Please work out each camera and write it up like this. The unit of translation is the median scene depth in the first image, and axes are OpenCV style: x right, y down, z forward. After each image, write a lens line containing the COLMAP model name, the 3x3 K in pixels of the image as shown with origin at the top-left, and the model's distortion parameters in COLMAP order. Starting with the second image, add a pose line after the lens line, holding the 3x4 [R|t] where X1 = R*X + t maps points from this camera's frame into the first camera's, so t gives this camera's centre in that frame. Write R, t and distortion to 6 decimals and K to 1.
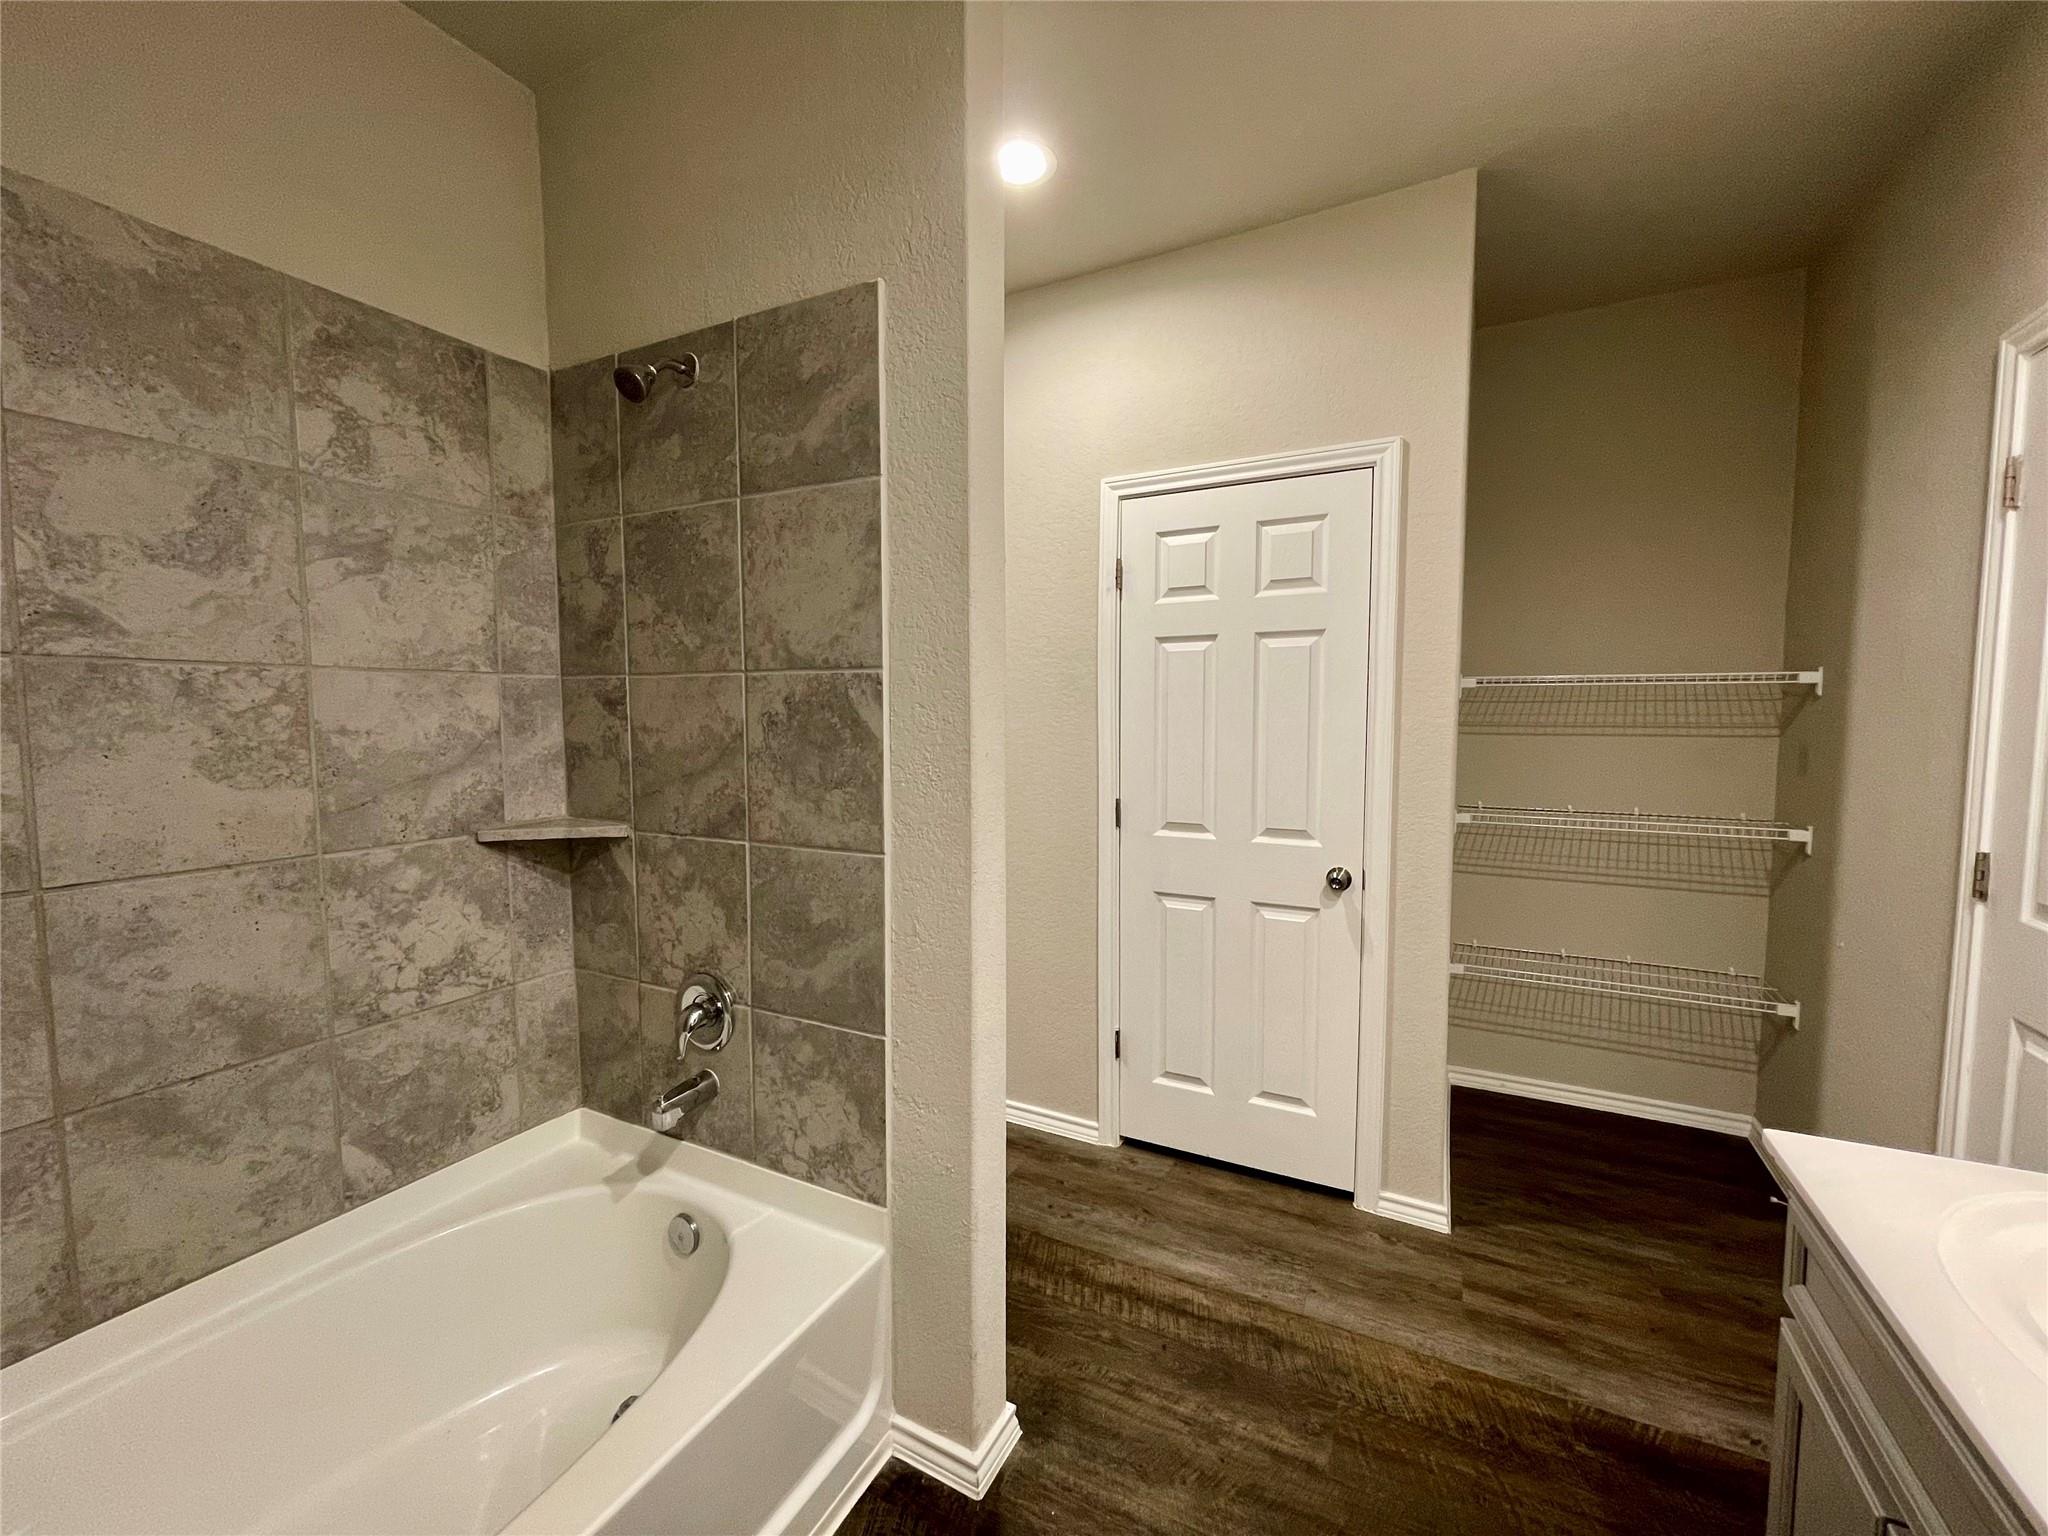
lens RADIAL K [[832.2, 0, 1021.1], [0, 832.2, 772.5], [0, 0, 1]] dist [0.000390, 0.000340]
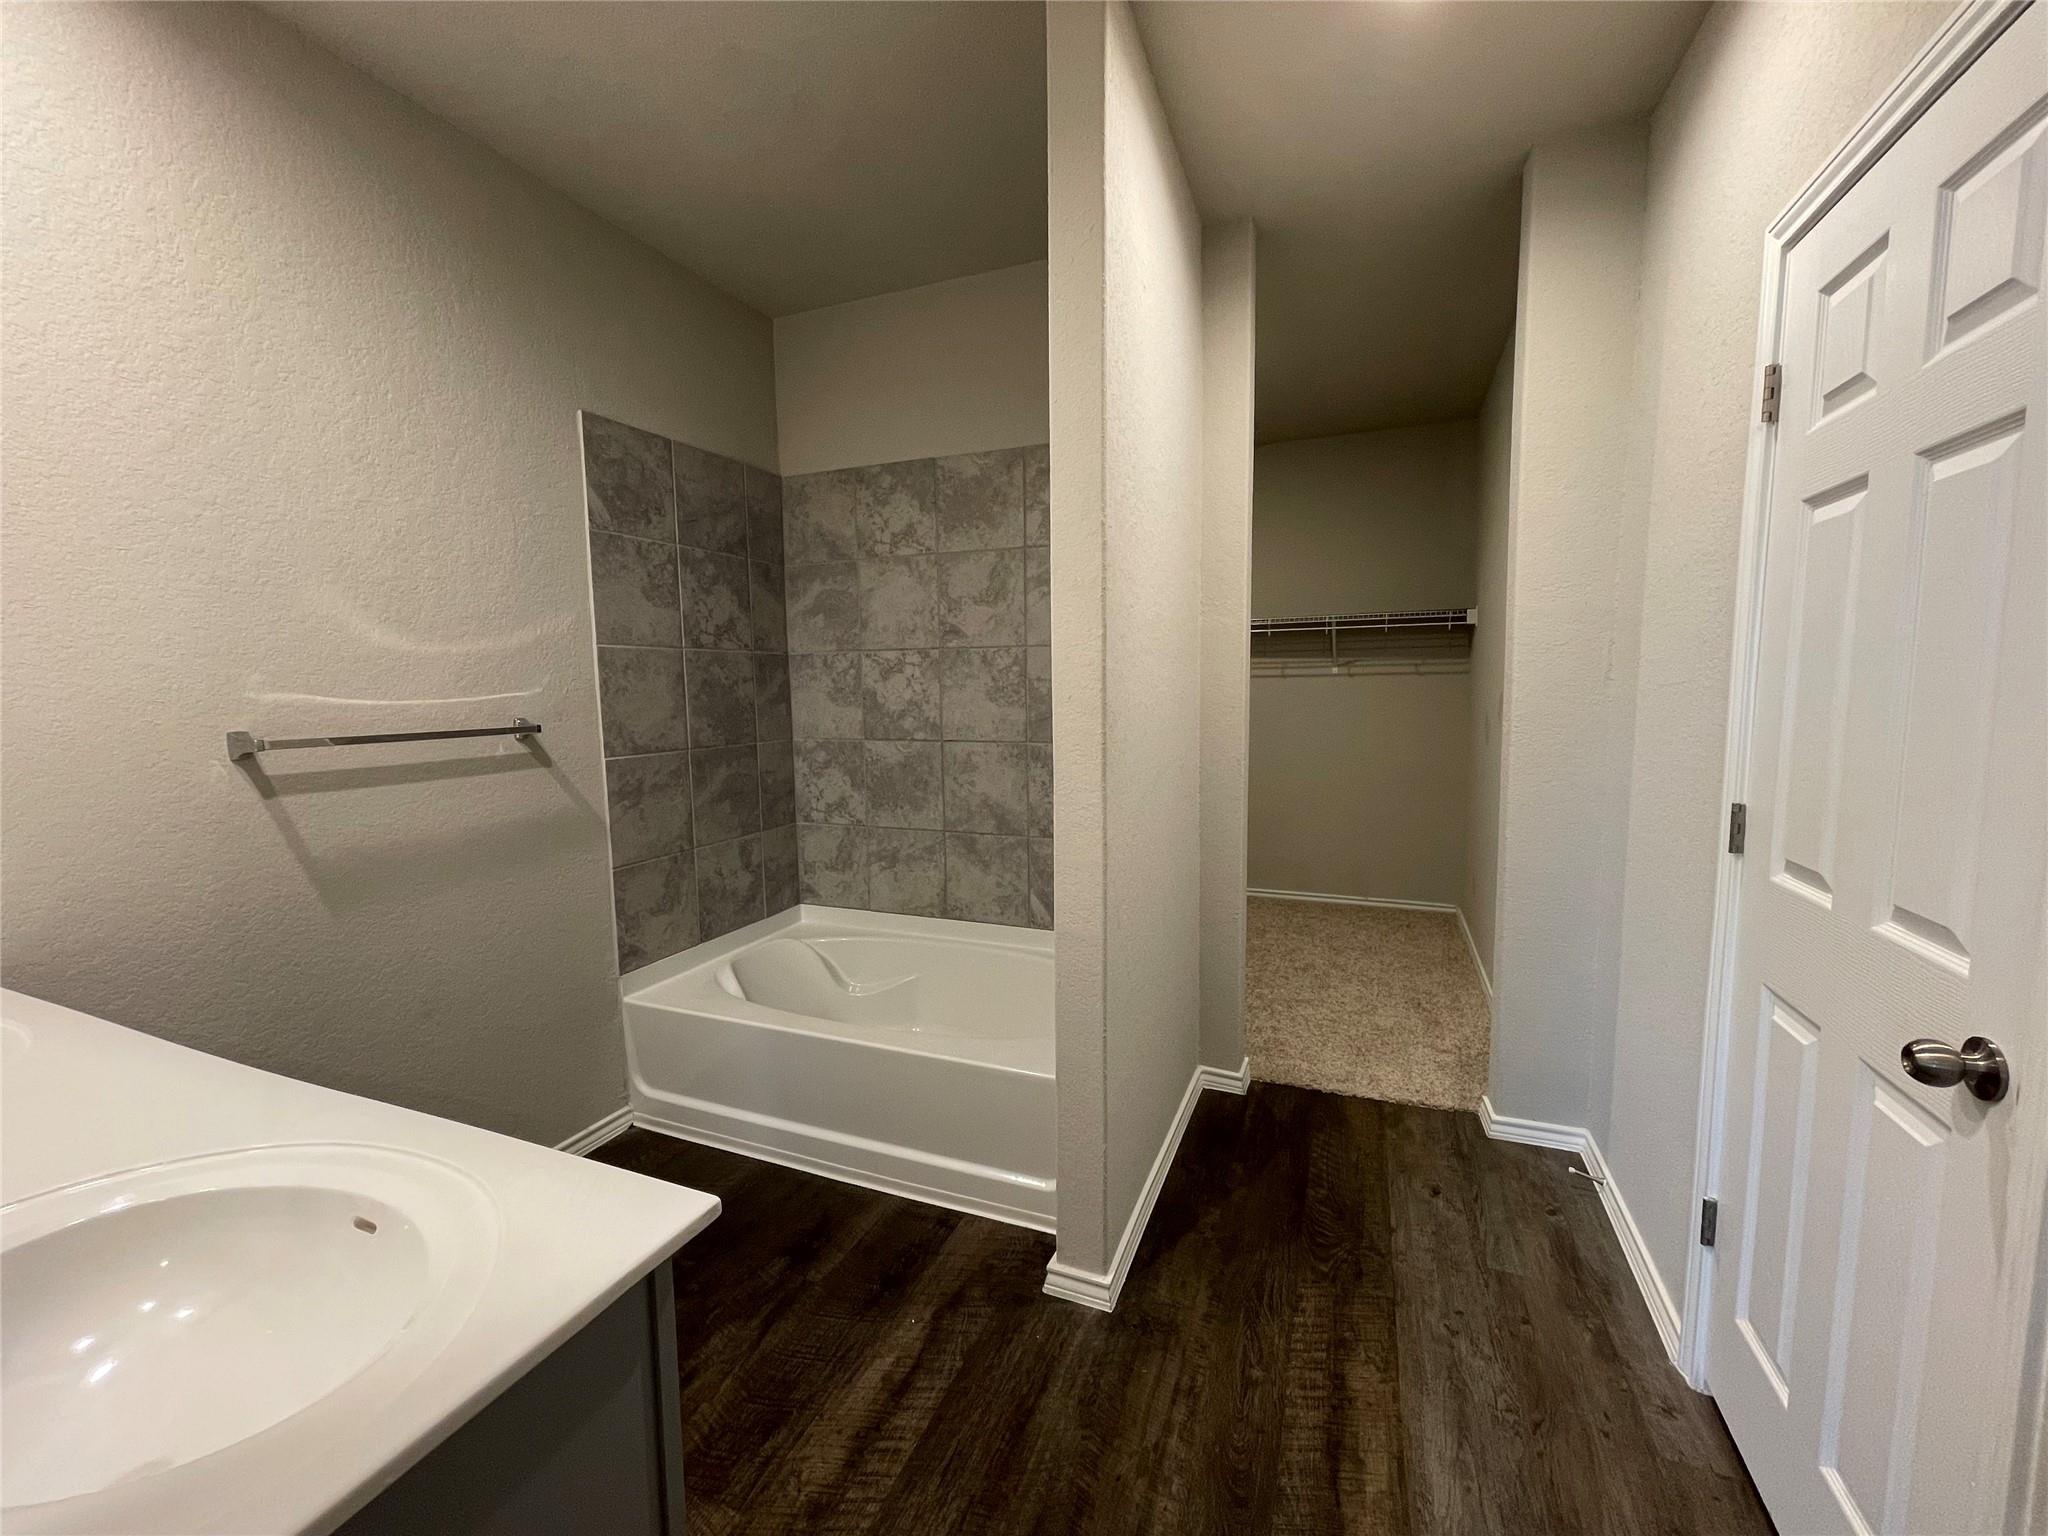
lens RADIAL K [[832.2, 0, 1021.1], [0, 832.2, 772.5], [0, 0, 1]] dist [0.000390, 0.000340]
pose [[0.081555, 0.112793, -0.990266, 1.137822], [-0.054773, 0.992581, 0.108546, -0.043798], [0.995163, 0.045387, 0.087128, 0.840233]]
